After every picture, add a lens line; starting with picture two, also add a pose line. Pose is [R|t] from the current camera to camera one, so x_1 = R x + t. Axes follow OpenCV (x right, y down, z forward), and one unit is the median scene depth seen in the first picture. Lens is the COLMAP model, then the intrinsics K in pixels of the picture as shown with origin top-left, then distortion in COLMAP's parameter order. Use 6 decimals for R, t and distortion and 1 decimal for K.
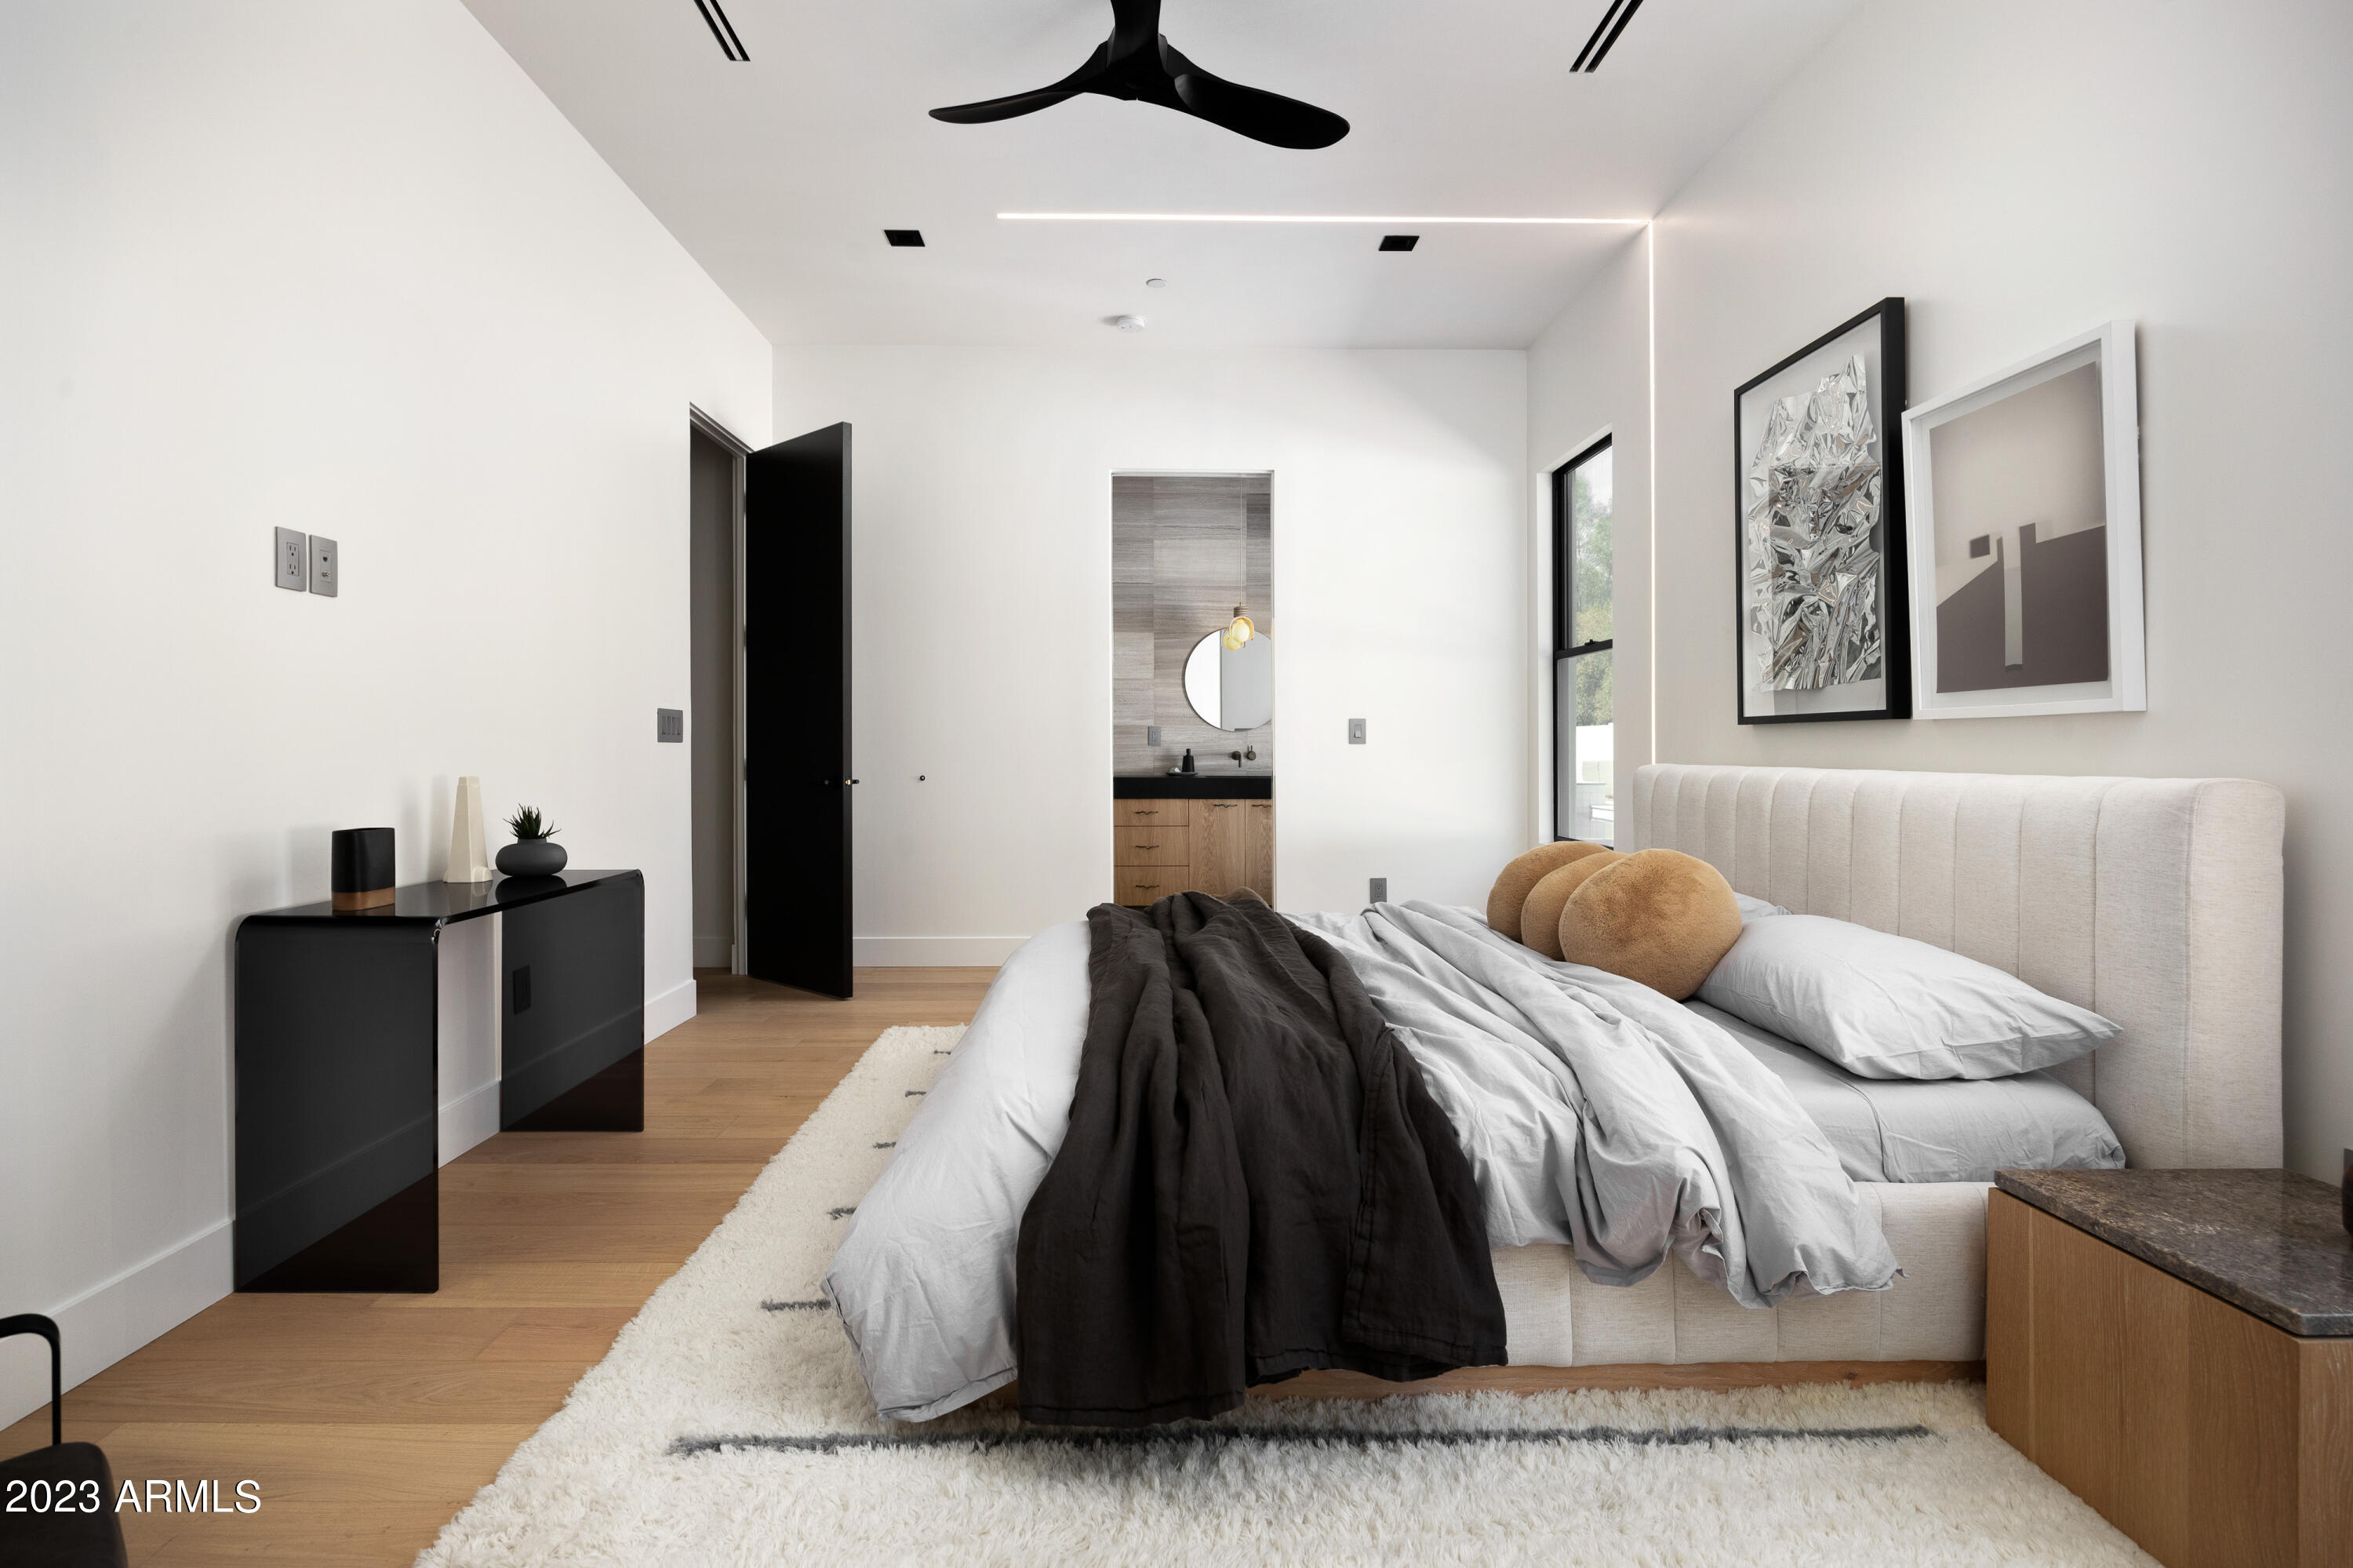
lens RADIAL K [[1172.7, 0, 1172.0], [0, 1172.7, 724.0], [0, 0, 1]] dist [-0.000114, -0.000016]
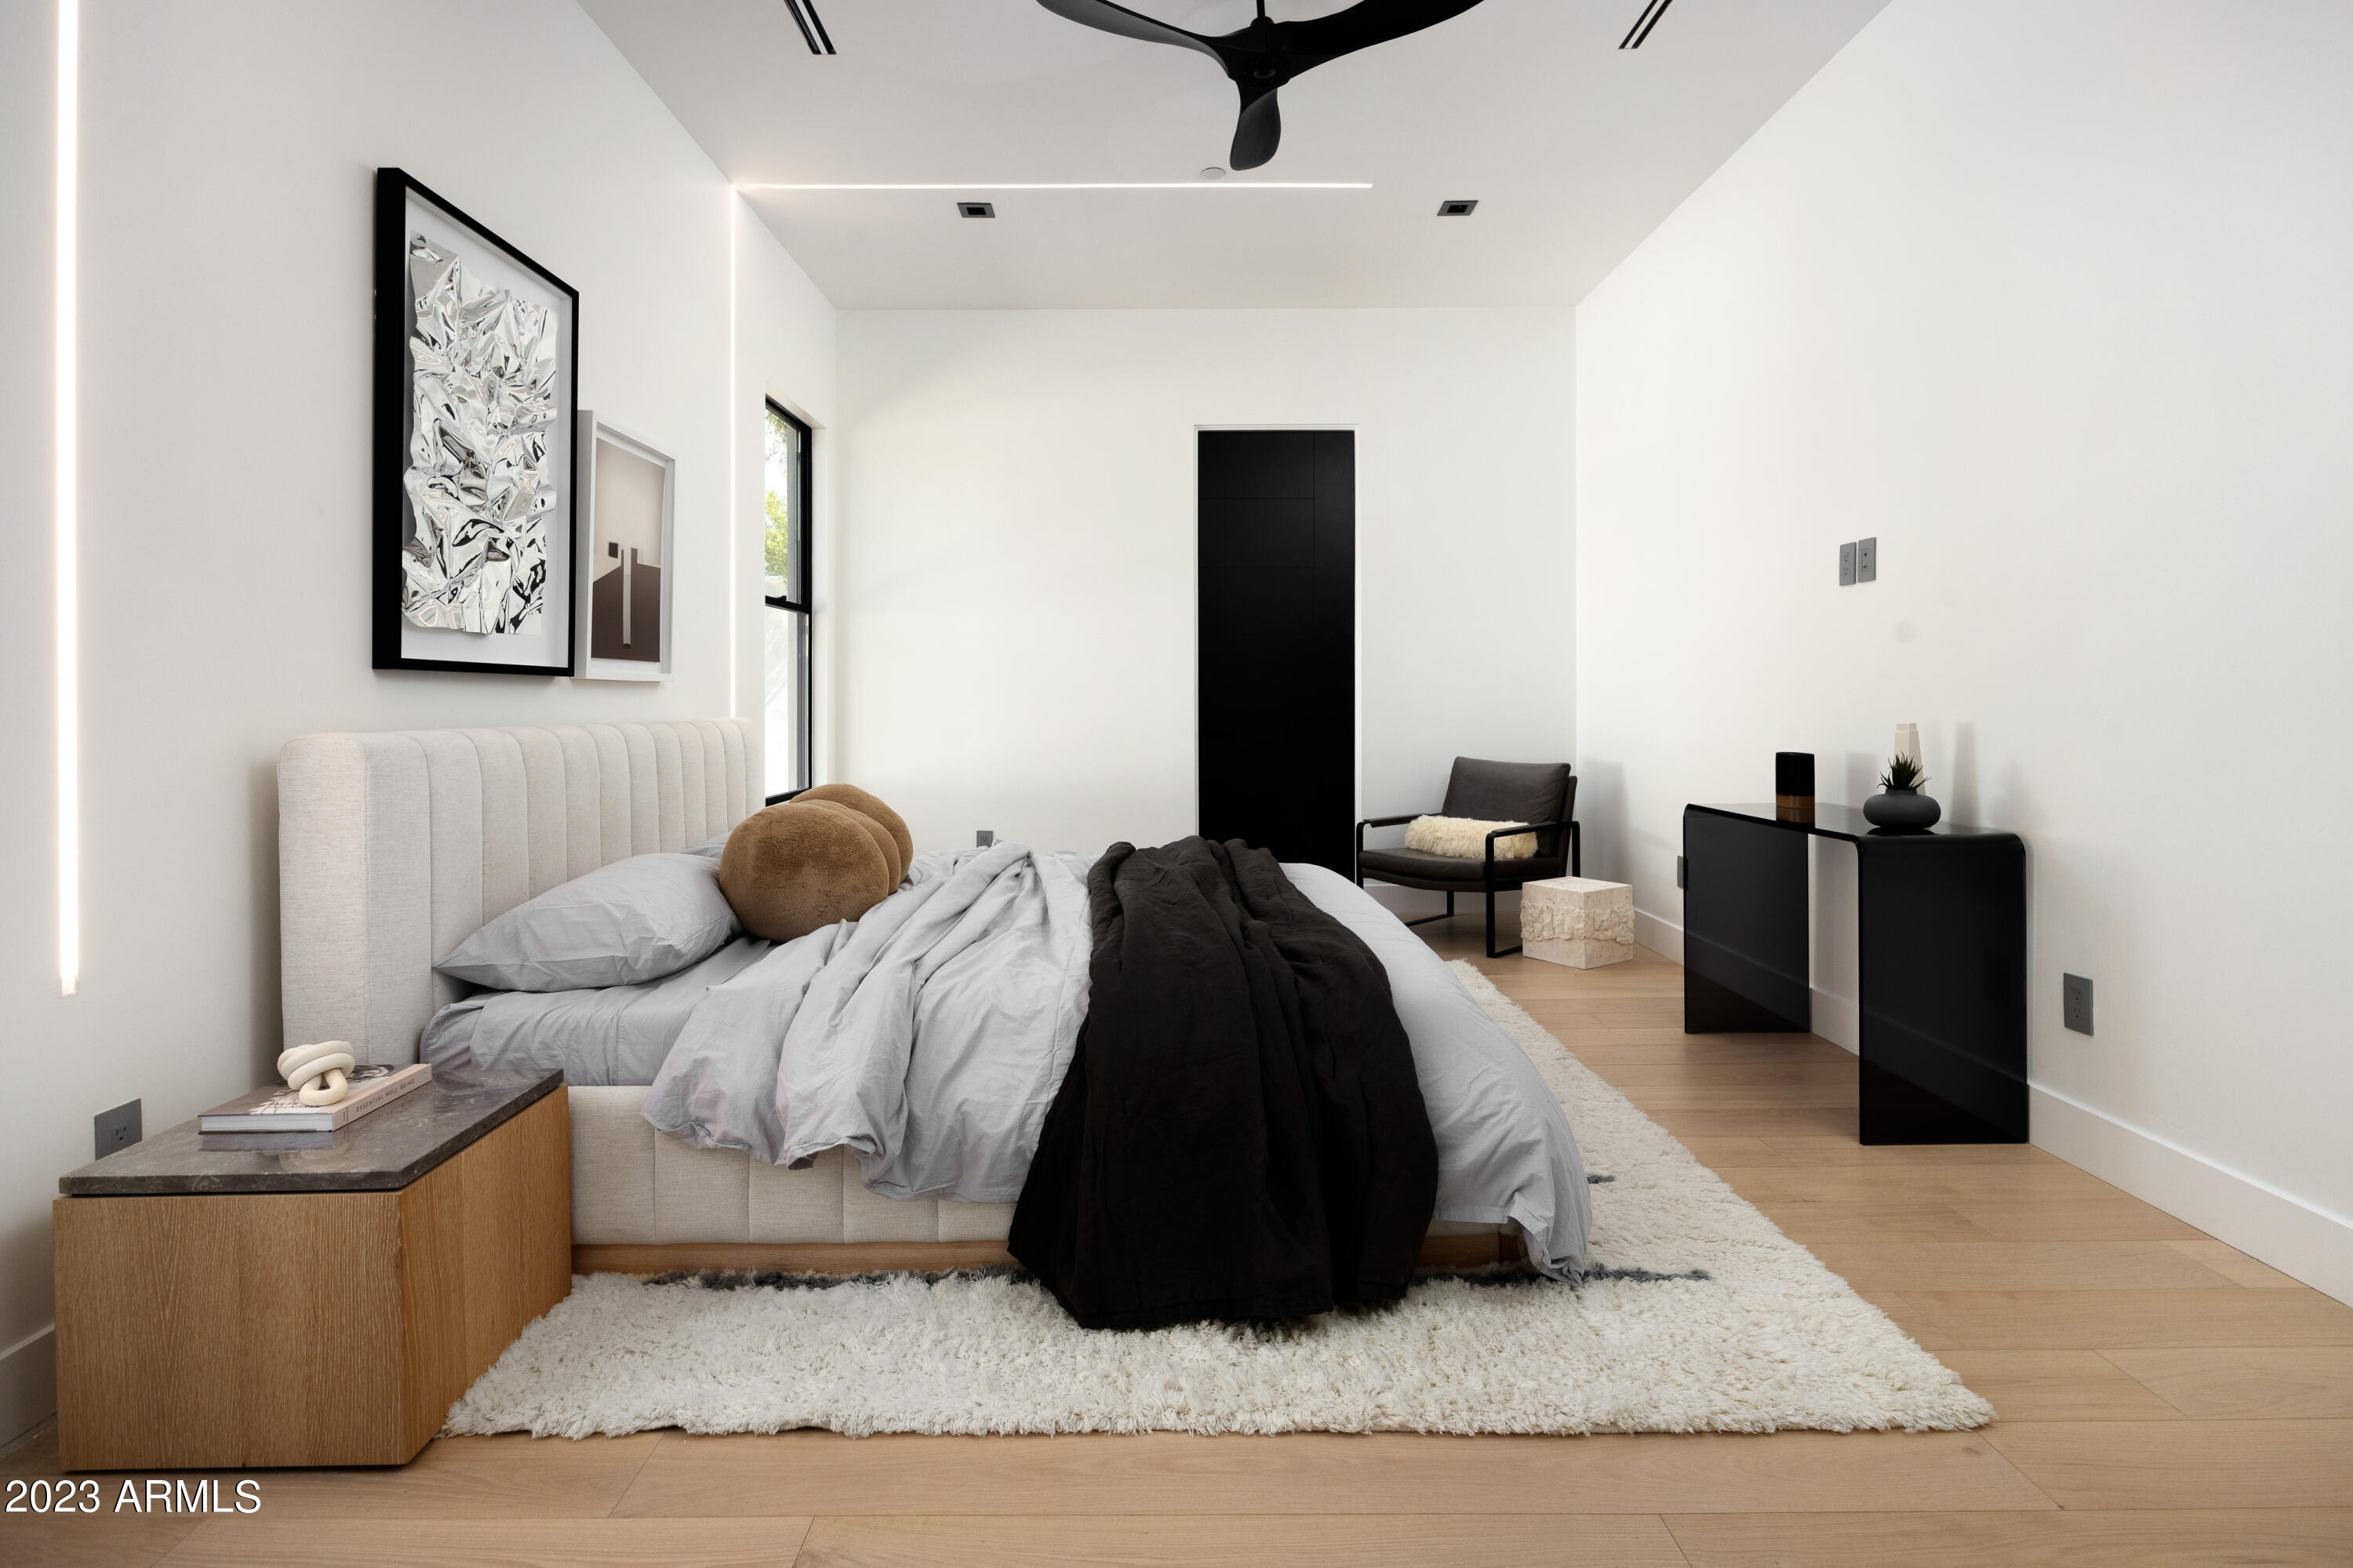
lens RADIAL K [[1172.7, 0, 1172.0], [0, 1172.7, 724.0], [0, 0, 1]] dist [-0.000114, -0.000016]
pose [[-0.999798, 0.006849, 0.018885, 0.039154], [0.006697, 0.999945, -0.008103, 0.048247], [-0.018939, -0.007975, -0.999789, 1.945656]]
